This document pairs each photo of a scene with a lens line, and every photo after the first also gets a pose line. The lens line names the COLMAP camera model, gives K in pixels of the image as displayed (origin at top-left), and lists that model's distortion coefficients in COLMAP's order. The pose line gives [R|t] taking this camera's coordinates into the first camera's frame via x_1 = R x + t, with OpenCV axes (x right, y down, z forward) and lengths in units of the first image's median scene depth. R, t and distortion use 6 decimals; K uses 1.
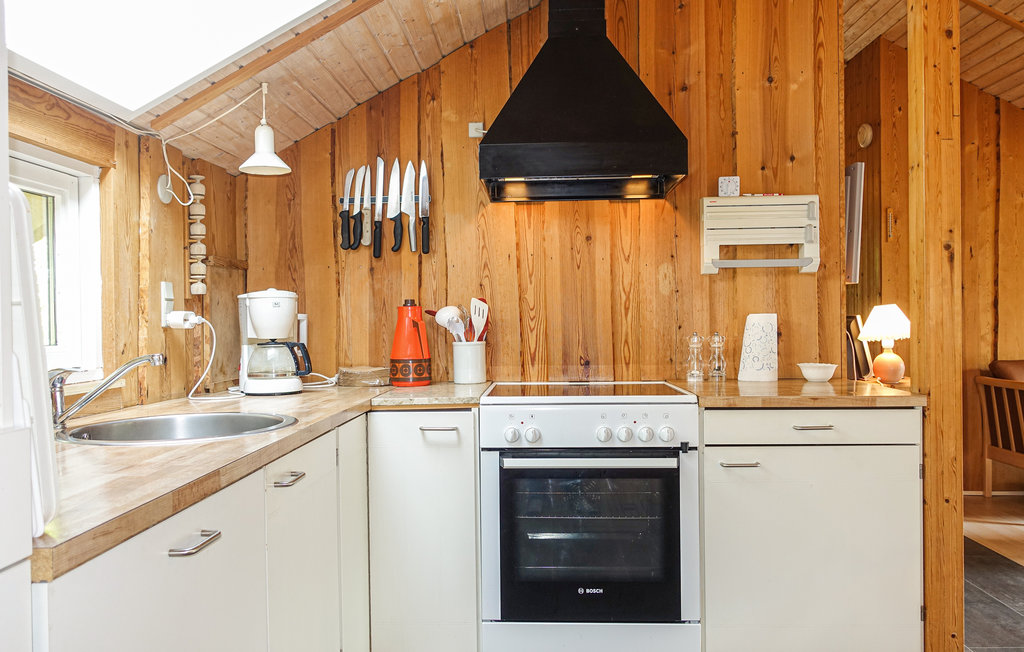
lens RADIAL K [[814.4, 0, 512.0], [0, 814.4, 326.0], [0, 0, 1]] dist [-0.006982, -0.001886]
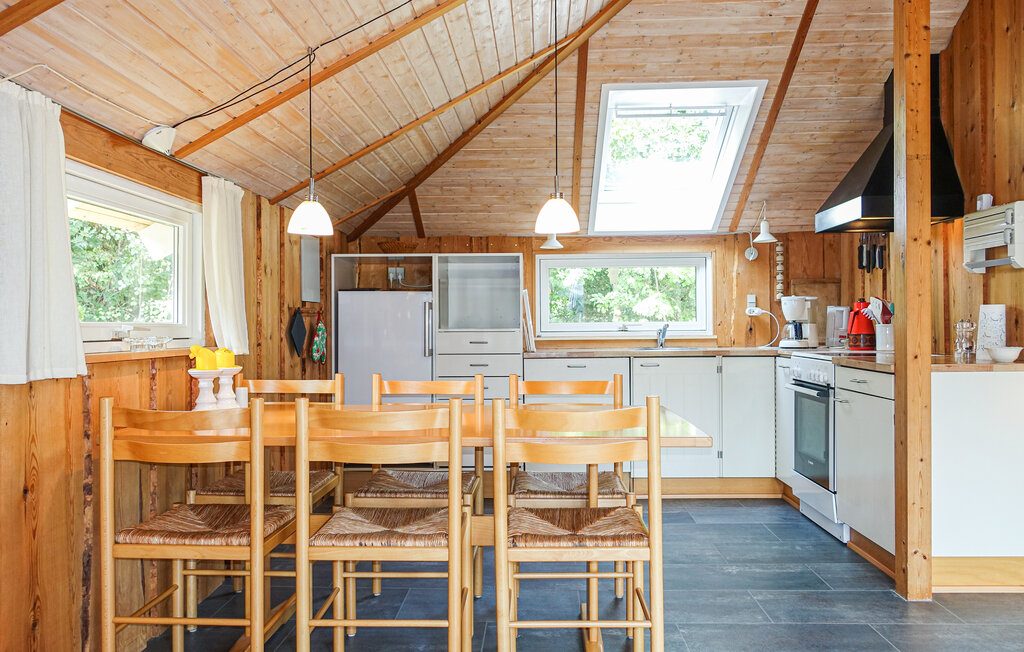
lens RADIAL K [[814.4, 0, 512.0], [0, 814.4, 326.0], [0, 0, 1]] dist [-0.006982, -0.001886]
pose [[-0.003053, 0.012964, -0.999911, 1.851174], [-0.002651, 0.999912, 0.012972, 0.005263], [0.999992, 0.002690, -0.003018, 0.344513]]
